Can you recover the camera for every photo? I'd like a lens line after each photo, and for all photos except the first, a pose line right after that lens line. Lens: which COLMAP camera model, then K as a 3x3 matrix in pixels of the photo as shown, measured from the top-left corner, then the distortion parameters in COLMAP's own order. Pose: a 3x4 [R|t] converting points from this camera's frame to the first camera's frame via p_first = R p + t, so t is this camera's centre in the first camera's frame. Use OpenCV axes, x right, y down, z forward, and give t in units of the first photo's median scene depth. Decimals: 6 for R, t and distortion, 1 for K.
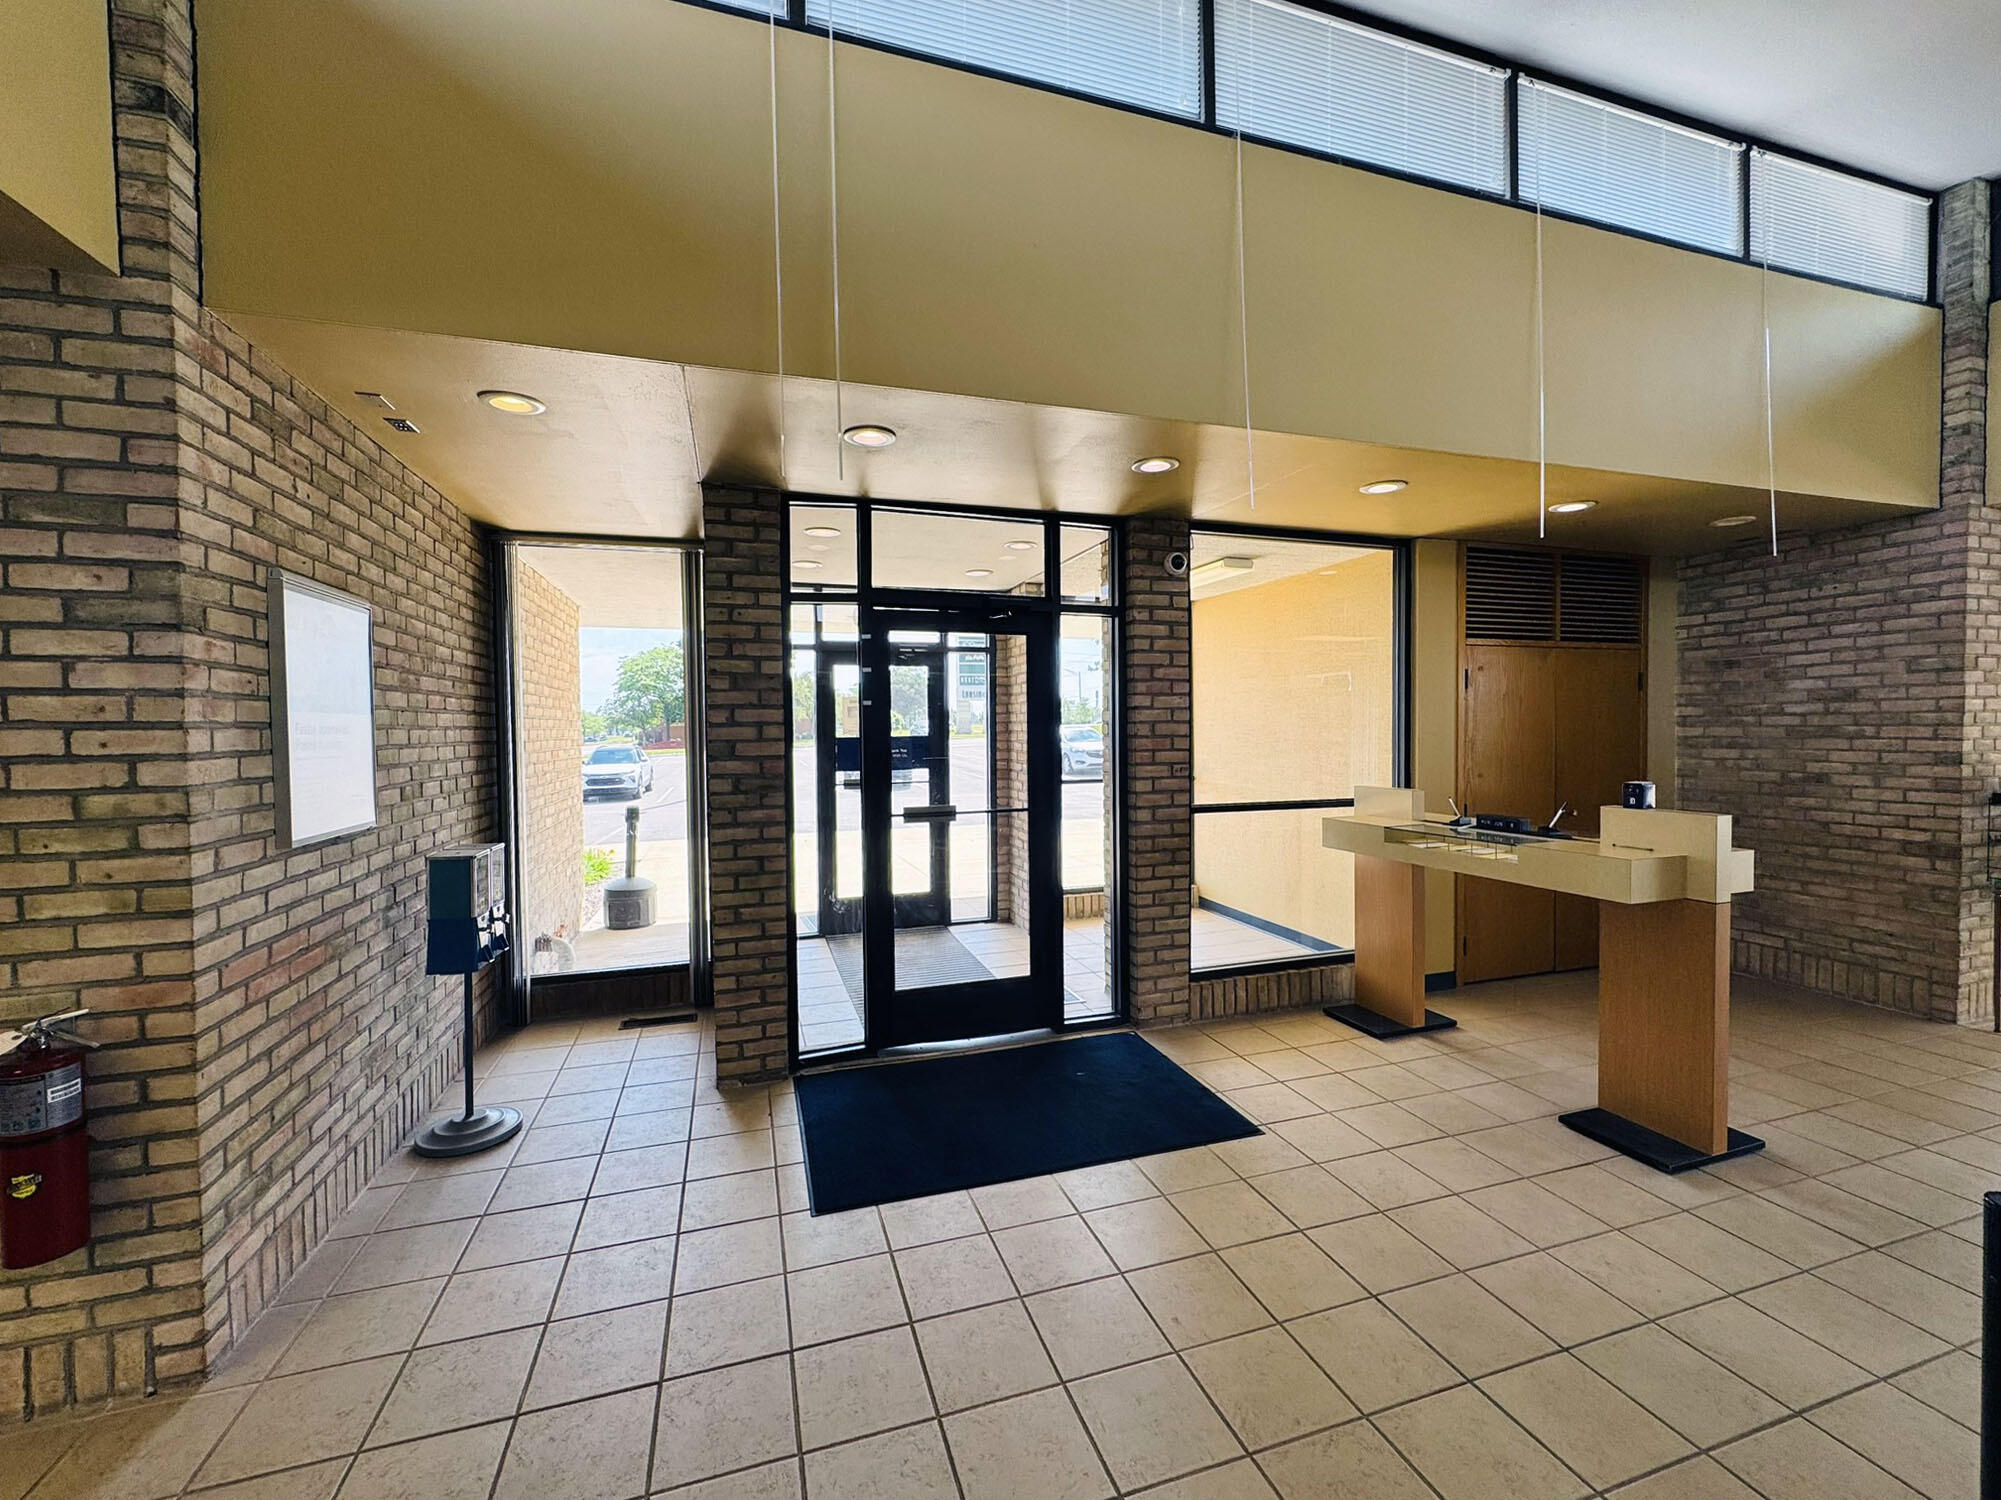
lens RADIAL K [[804.5, 0, 994.9], [0, 804.5, 744.1], [0, 0, 1]] dist [0.000300, 0.000130]
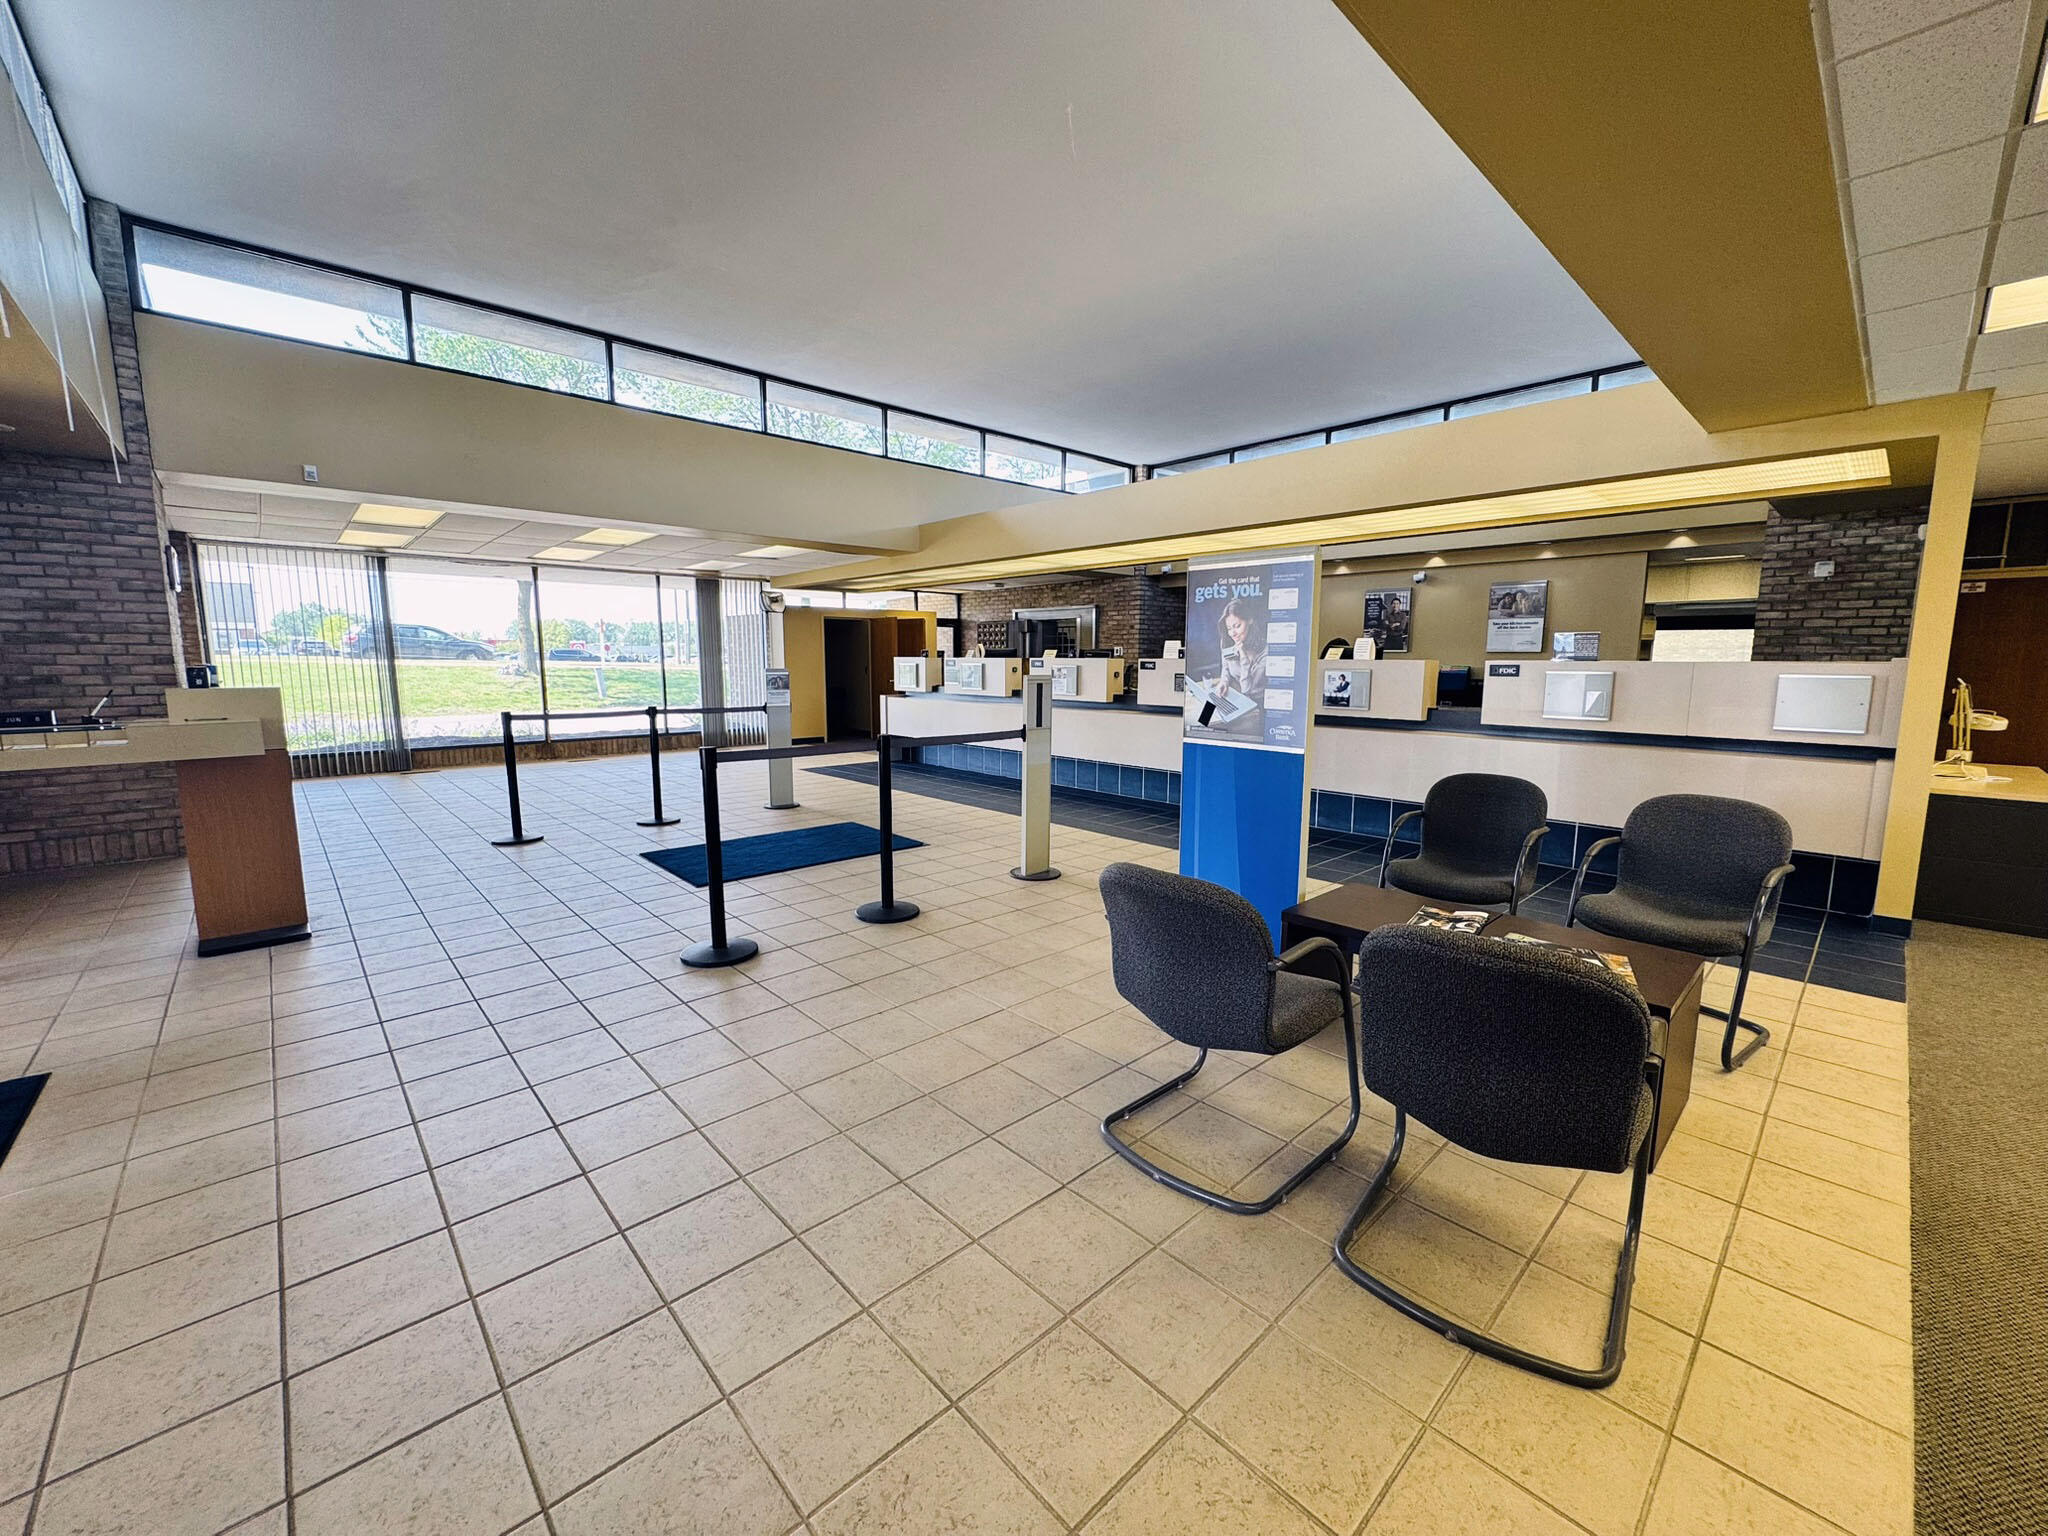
lens RADIAL K [[823.4, 0, 1020.3], [0, 823.4, 766.1], [0, 0, 1]] dist [0.000300, 0.000130]
pose [[-0.431202, -0.108631, 0.895692, -0.622811], [0.020892, 0.991257, 0.130280, 0.042136], [-0.902013, 0.074890, -0.425163, 0.293169]]
